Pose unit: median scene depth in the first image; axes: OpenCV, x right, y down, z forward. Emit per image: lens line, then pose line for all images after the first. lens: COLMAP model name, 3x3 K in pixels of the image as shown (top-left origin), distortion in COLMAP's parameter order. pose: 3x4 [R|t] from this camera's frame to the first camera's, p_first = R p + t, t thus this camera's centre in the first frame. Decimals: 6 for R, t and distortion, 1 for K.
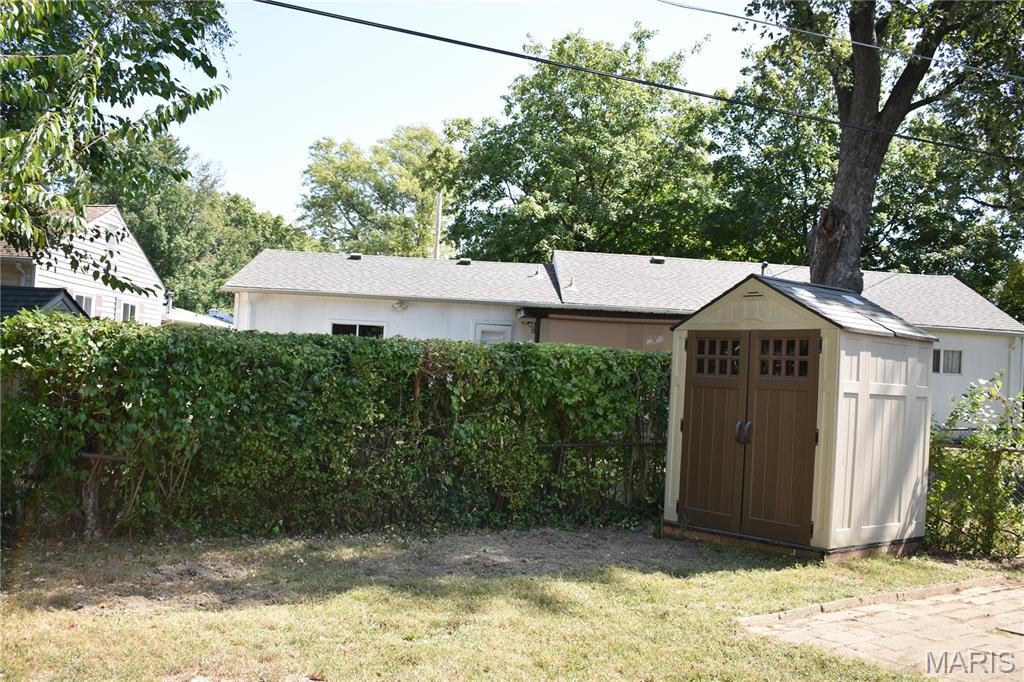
lens RADIAL K [[963.6, 0, 512.0], [0, 963.6, 341.0], [0, 0, 1]] dist [-0.080690, 0.008134]
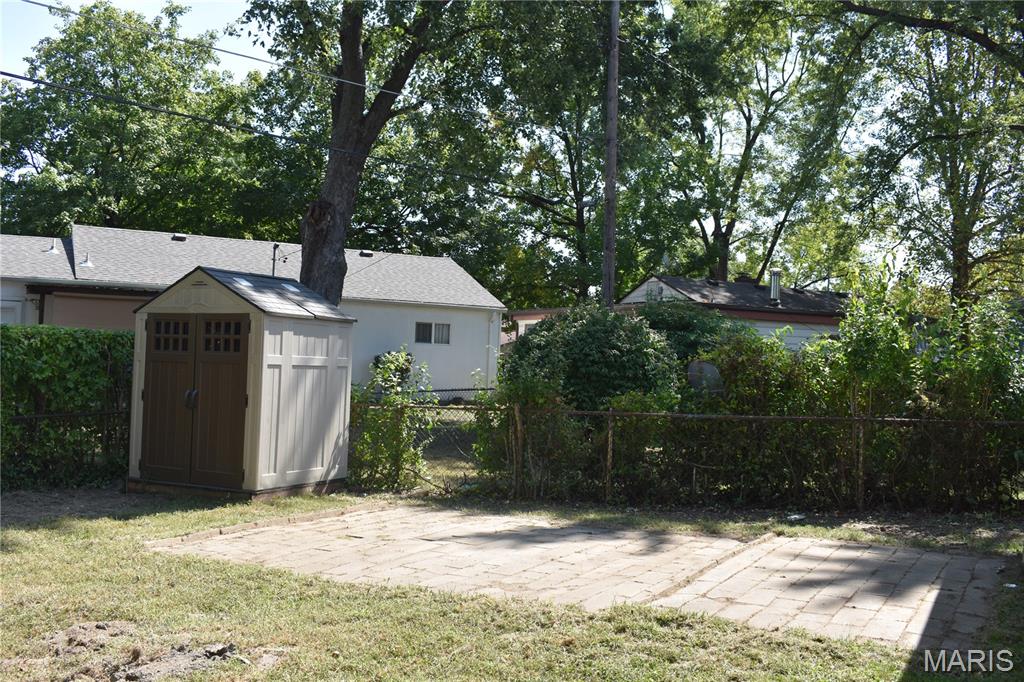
lens RADIAL K [[963.6, 0, 512.0], [0, 963.6, 341.0], [0, 0, 1]] dist [-0.080690, 0.008134]
pose [[0.902145, -0.012603, 0.431249, 0.050644], [-0.000942, 0.999513, 0.031181, -0.008224], [-0.431433, -0.028536, 0.901694, -0.136985]]
